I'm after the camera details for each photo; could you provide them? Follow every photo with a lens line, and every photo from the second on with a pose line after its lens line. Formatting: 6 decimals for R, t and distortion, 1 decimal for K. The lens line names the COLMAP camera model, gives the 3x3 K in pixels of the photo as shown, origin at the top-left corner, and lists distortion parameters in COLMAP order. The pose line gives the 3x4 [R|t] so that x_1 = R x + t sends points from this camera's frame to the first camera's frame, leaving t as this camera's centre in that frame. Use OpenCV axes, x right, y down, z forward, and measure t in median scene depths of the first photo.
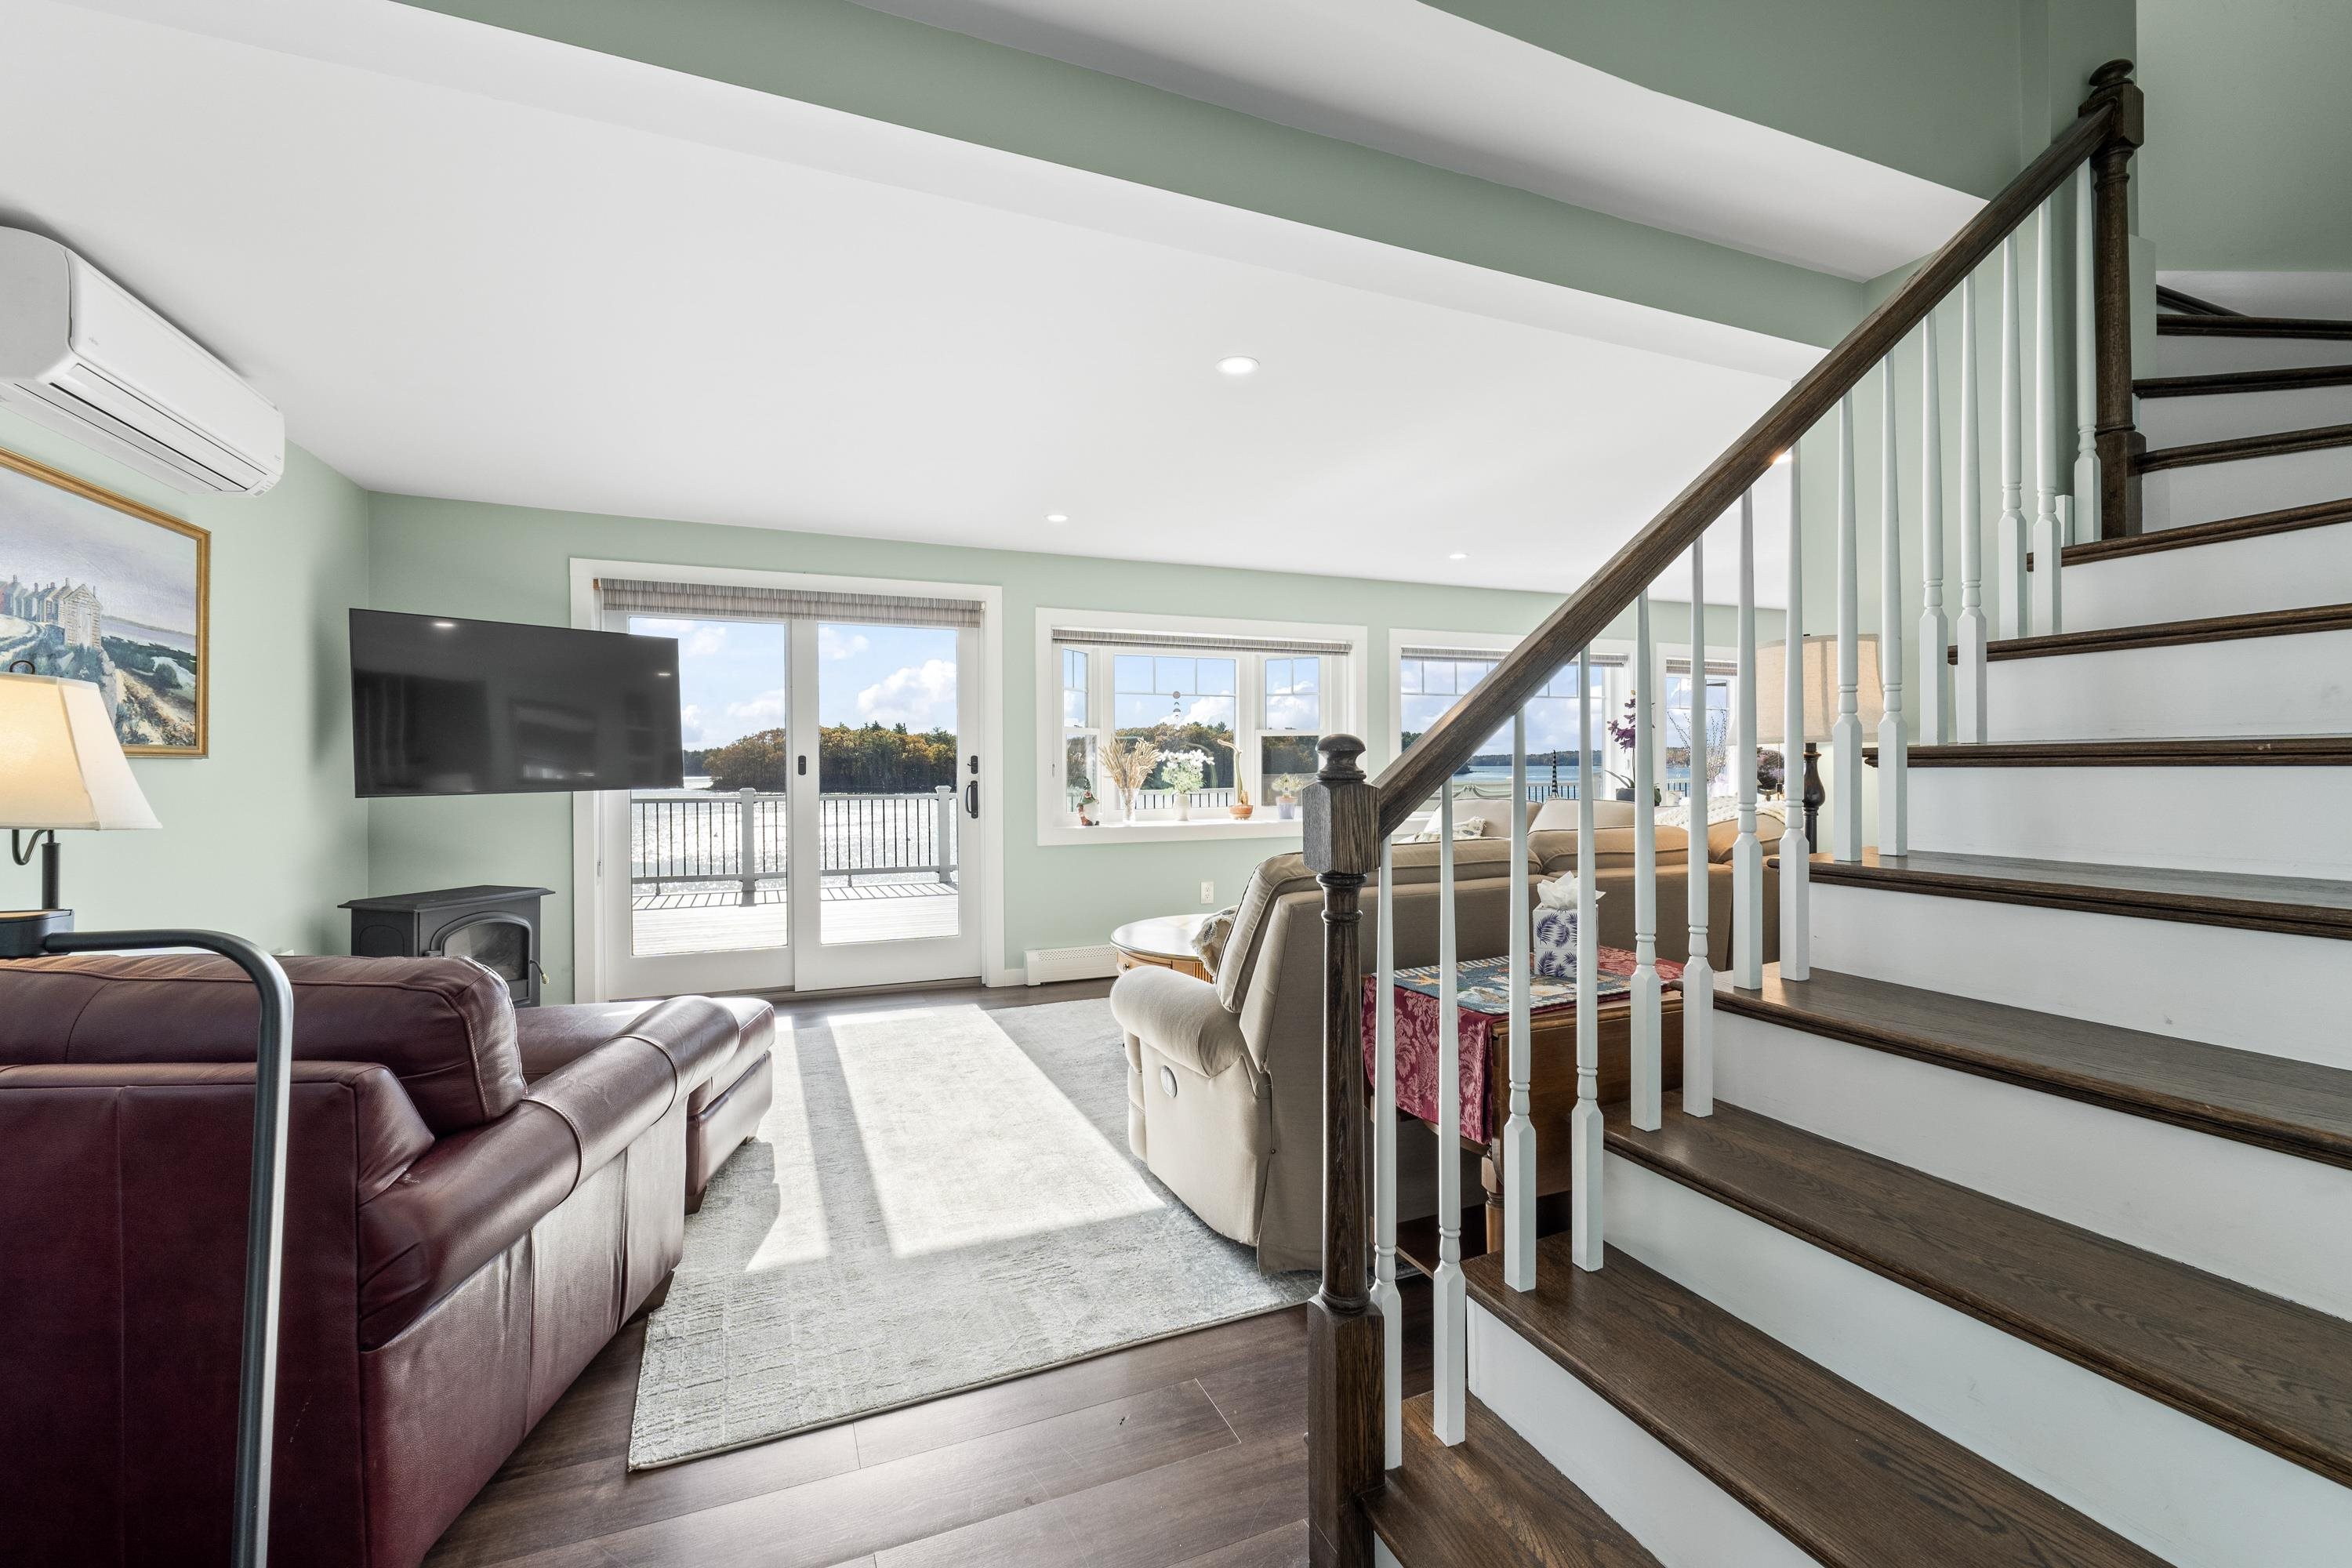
lens RADIAL K [[988.3, 0, 1166.1], [0, 988.3, 777.7], [0, 0, 1]] dist [-0.005581, -0.000391]
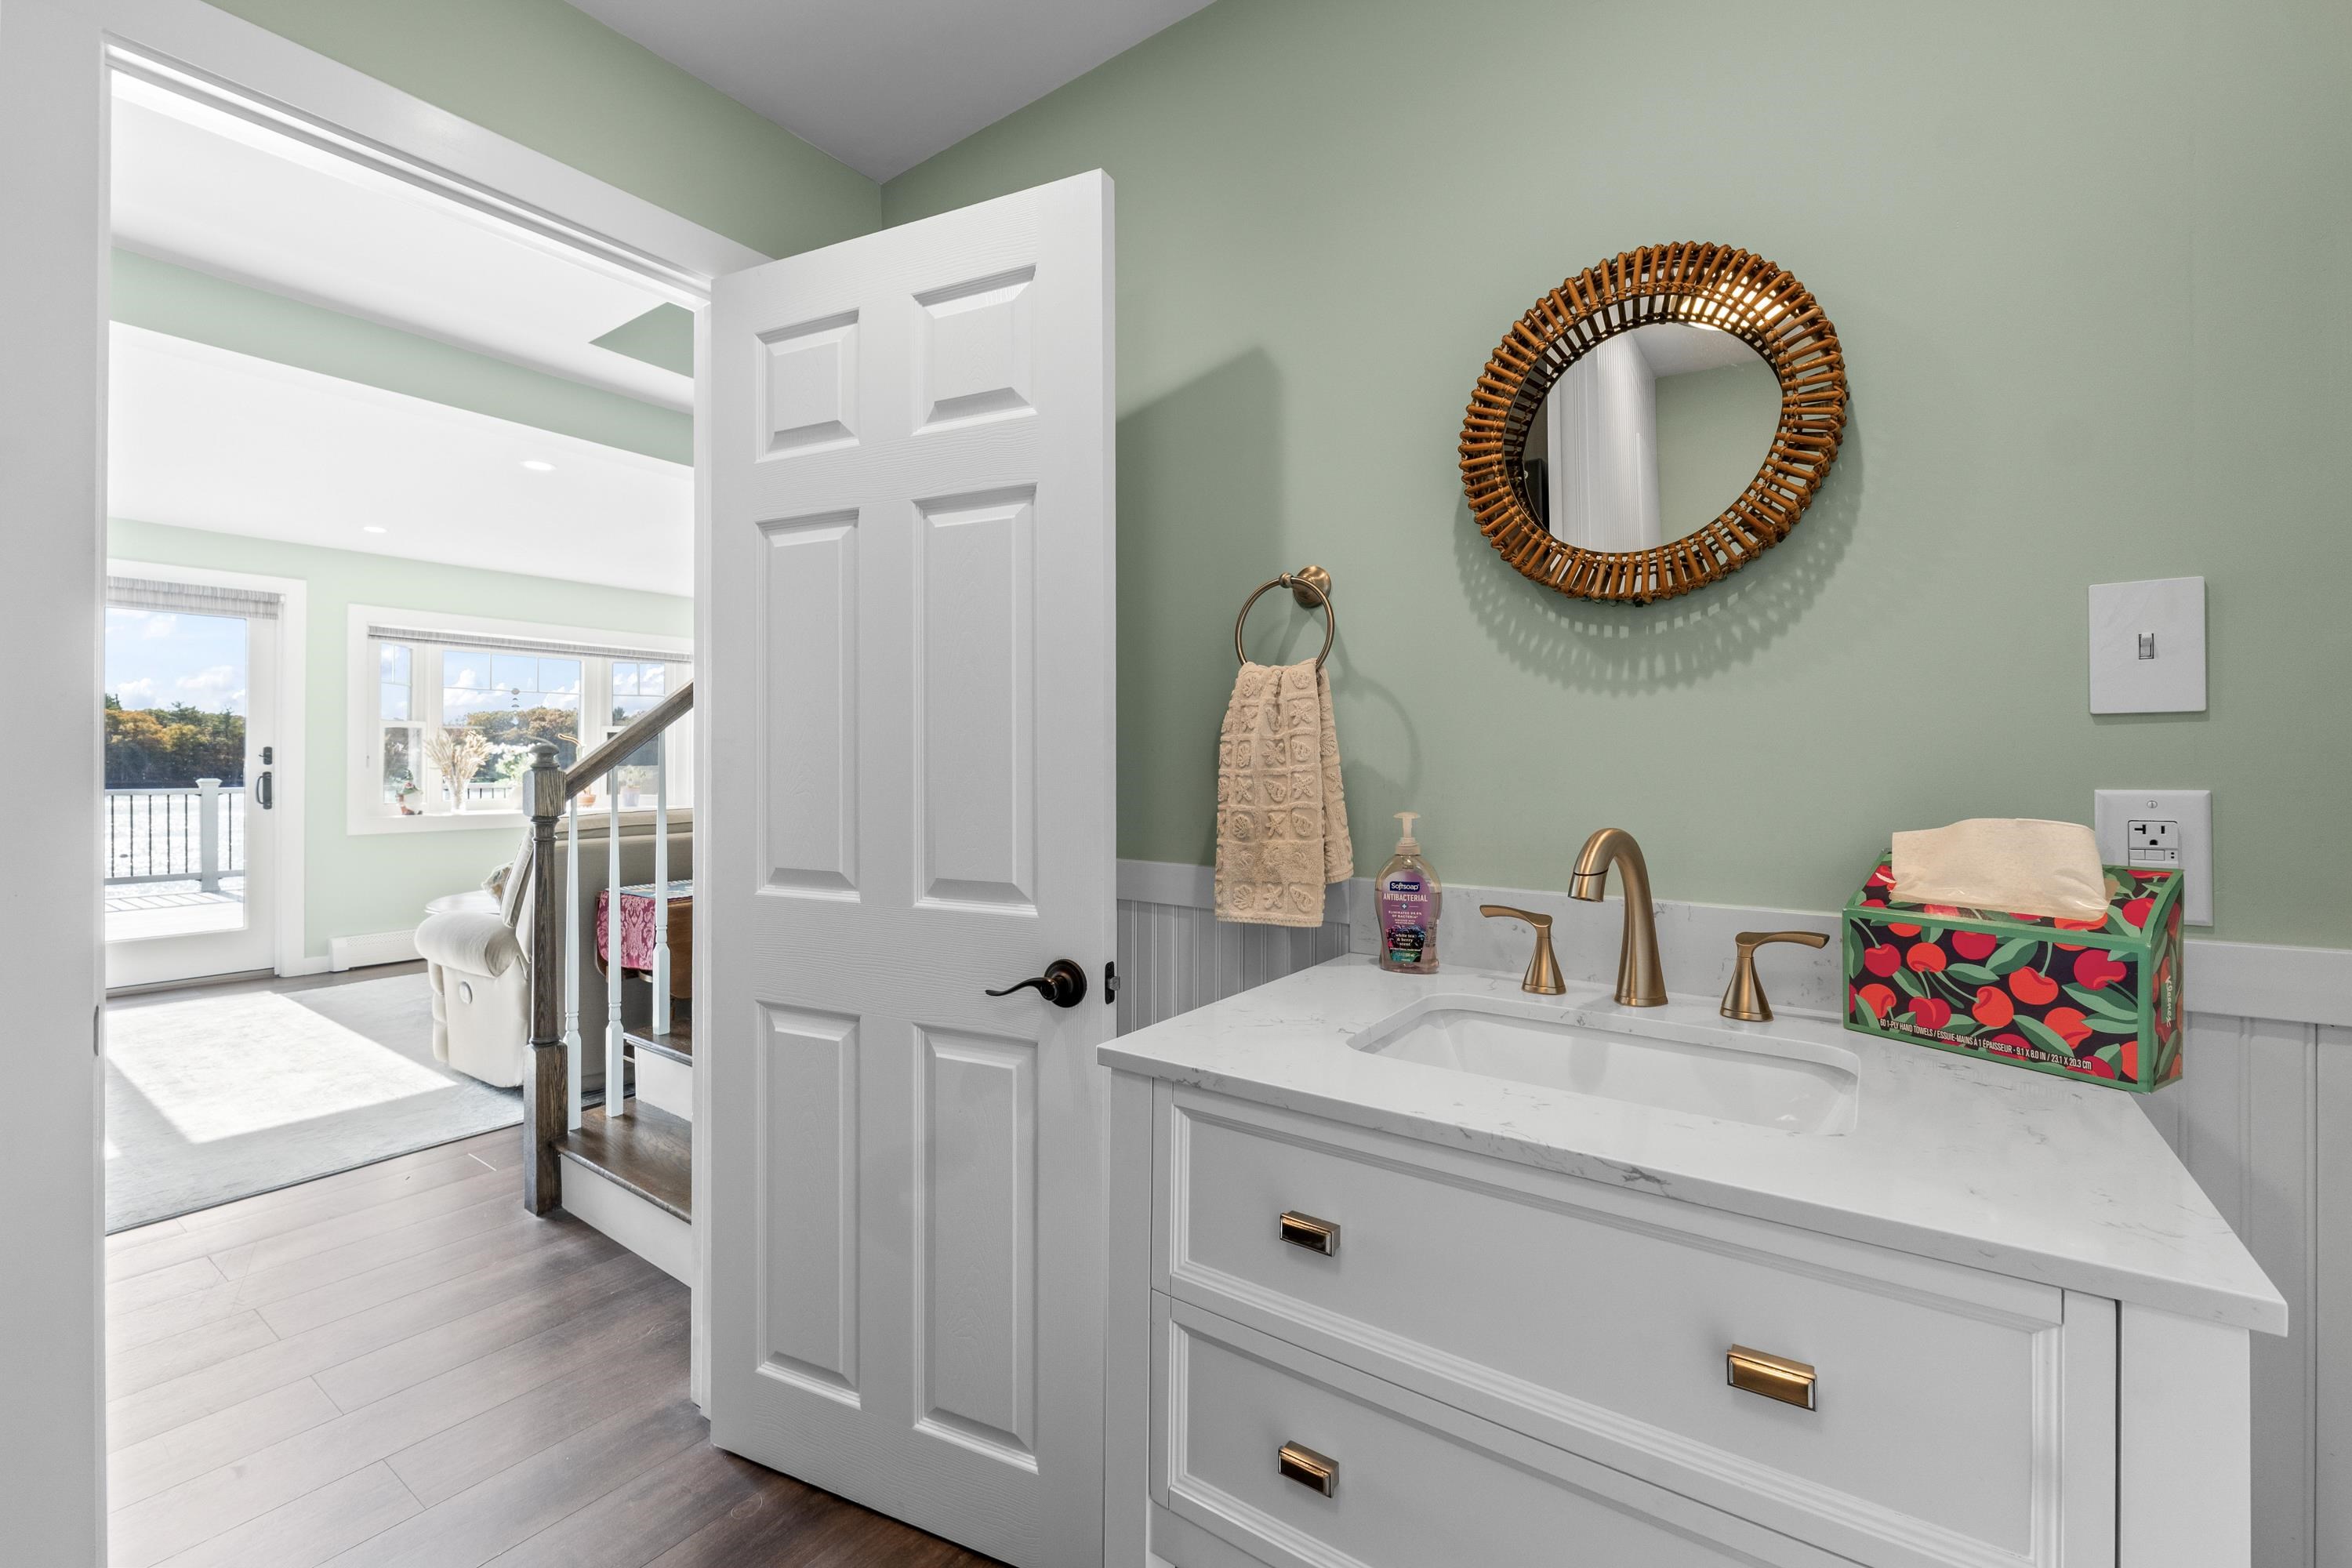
lens RADIAL K [[993.4, 0, 1167.1], [0, 993.4, 757.8], [0, 0, 1]] dist [-0.010200, 0.000050]
pose [[0.846906, 0.008641, 0.531672, 0.064788], [-0.001290, 0.999898, -0.014195, 0.002843], [-0.531741, 0.011336, 0.846831, -0.456467]]
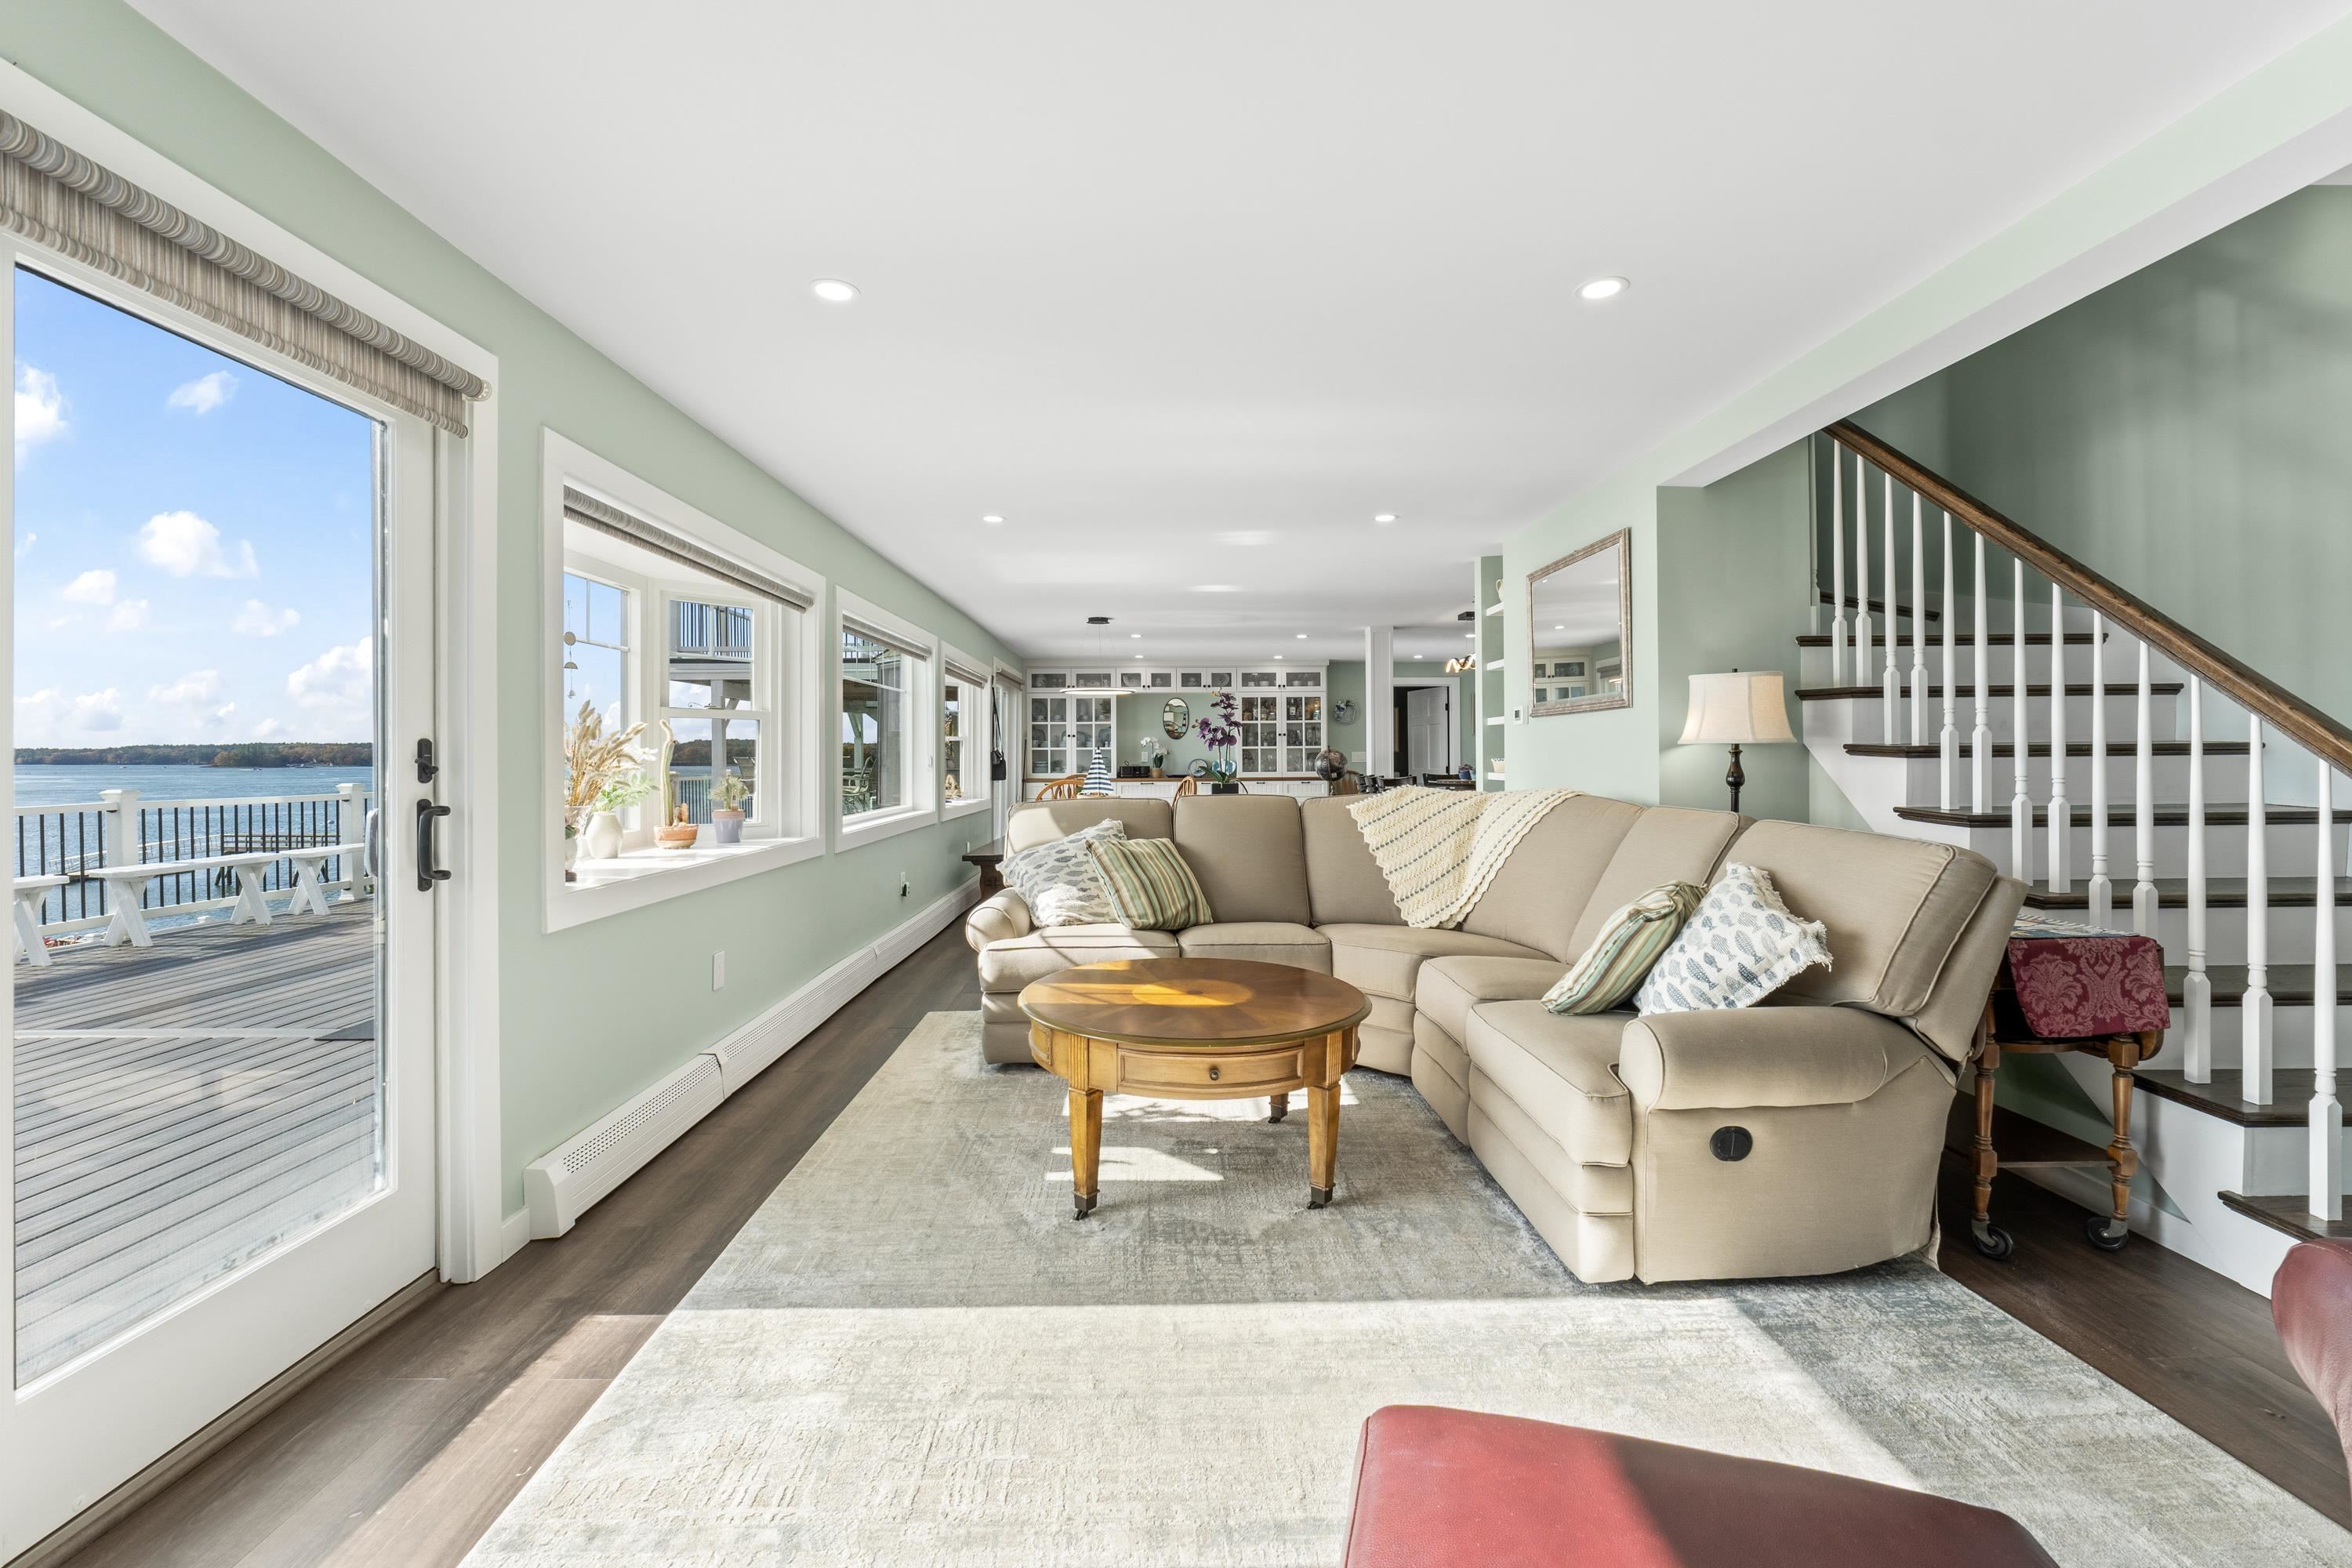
lens RADIAL K [[982.0, 0, 1153.9], [0, 982.0, 773.7], [0, 0, 1]] dist [-0.004009, -0.000726]
pose [[0.370230, -0.012754, 0.928853, -0.648917], [0.014954, 0.999858, 0.007768, -0.008848], [-0.928820, 0.011014, 0.370368, 0.792267]]
